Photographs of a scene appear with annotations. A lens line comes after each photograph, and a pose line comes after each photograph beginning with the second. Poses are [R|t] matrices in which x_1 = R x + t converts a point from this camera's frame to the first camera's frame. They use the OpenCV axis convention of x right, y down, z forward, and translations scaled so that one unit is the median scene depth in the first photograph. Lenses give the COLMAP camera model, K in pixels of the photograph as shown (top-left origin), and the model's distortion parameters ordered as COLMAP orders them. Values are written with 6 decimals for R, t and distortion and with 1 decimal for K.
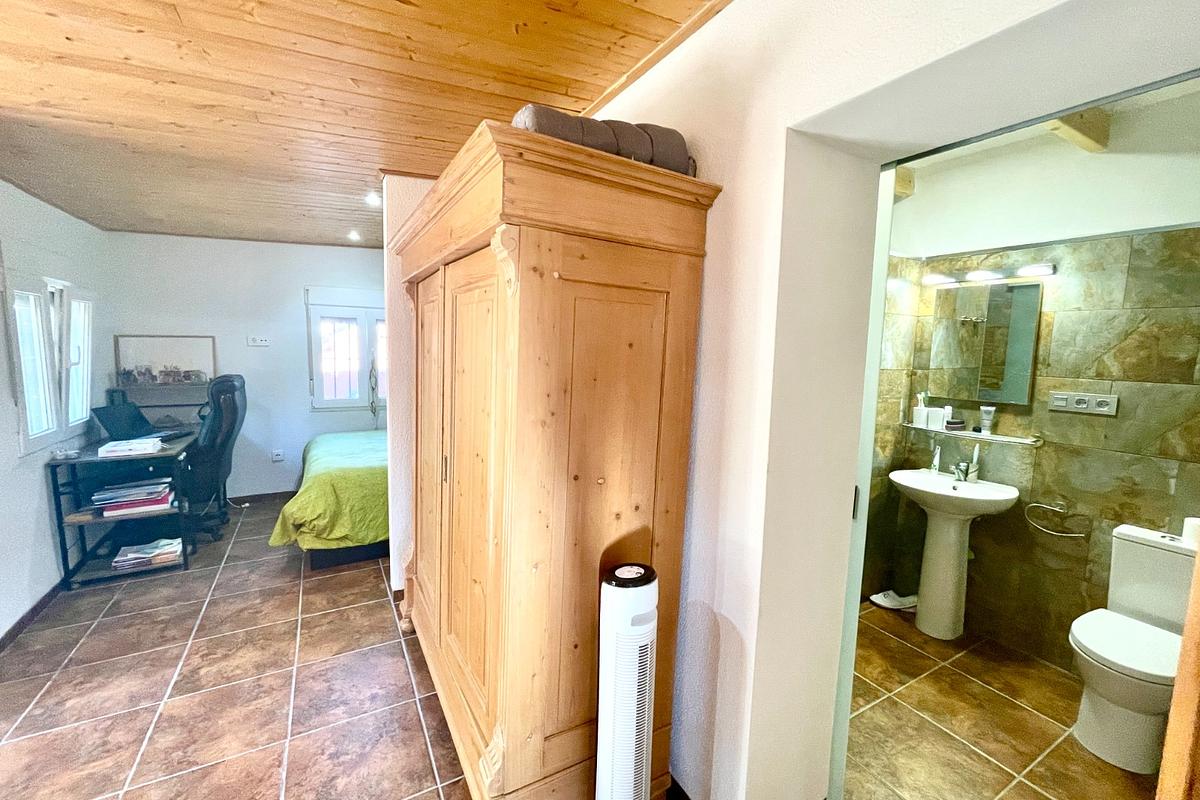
lens RADIAL K [[479.7, 0, 597.0], [0, 479.7, 397.1], [0, 0, 1]] dist [0.004315, 0.000128]
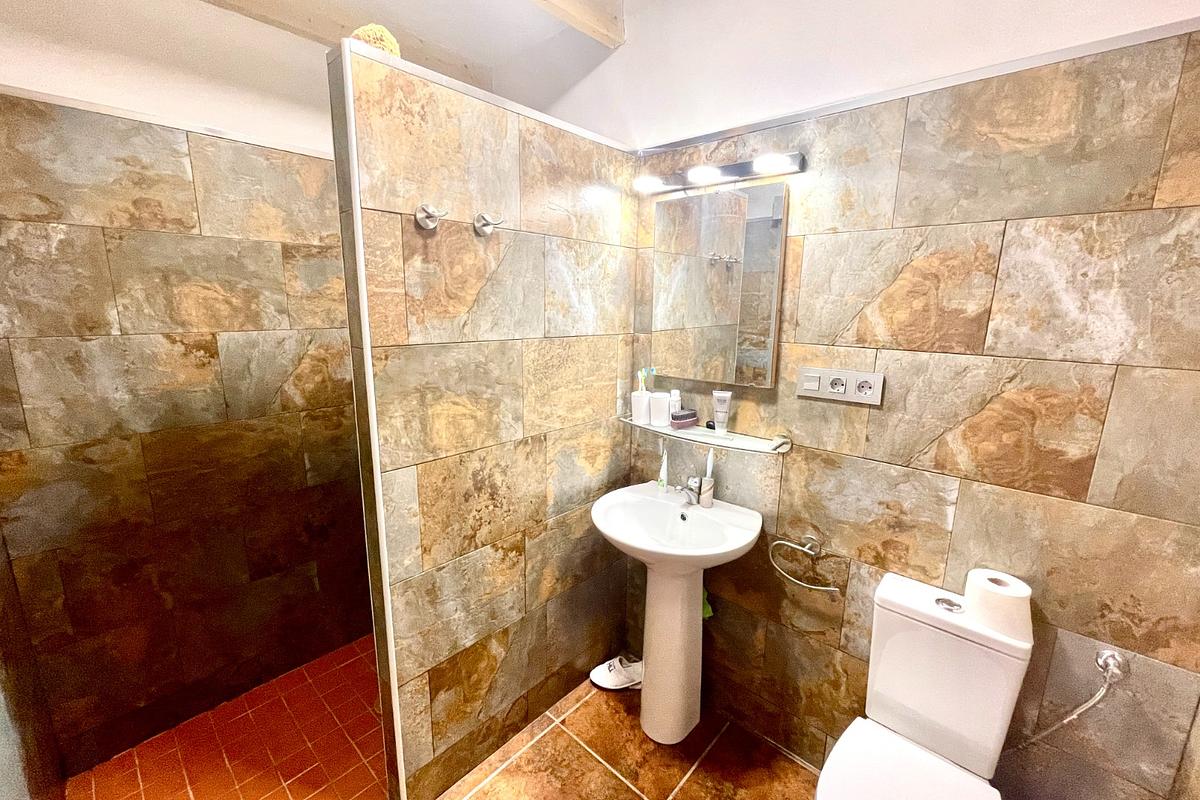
lens RADIAL K [[484.3, 0, 589.9], [0, 484.3, 396.9], [0, 0, 1]] dist [-0.001954, -0.000514]
pose [[0.953943, -0.070046, 0.291694, 0.474370], [0.043551, 0.994393, 0.096360, -0.043260], [-0.296809, -0.079219, 0.951645, 0.457916]]
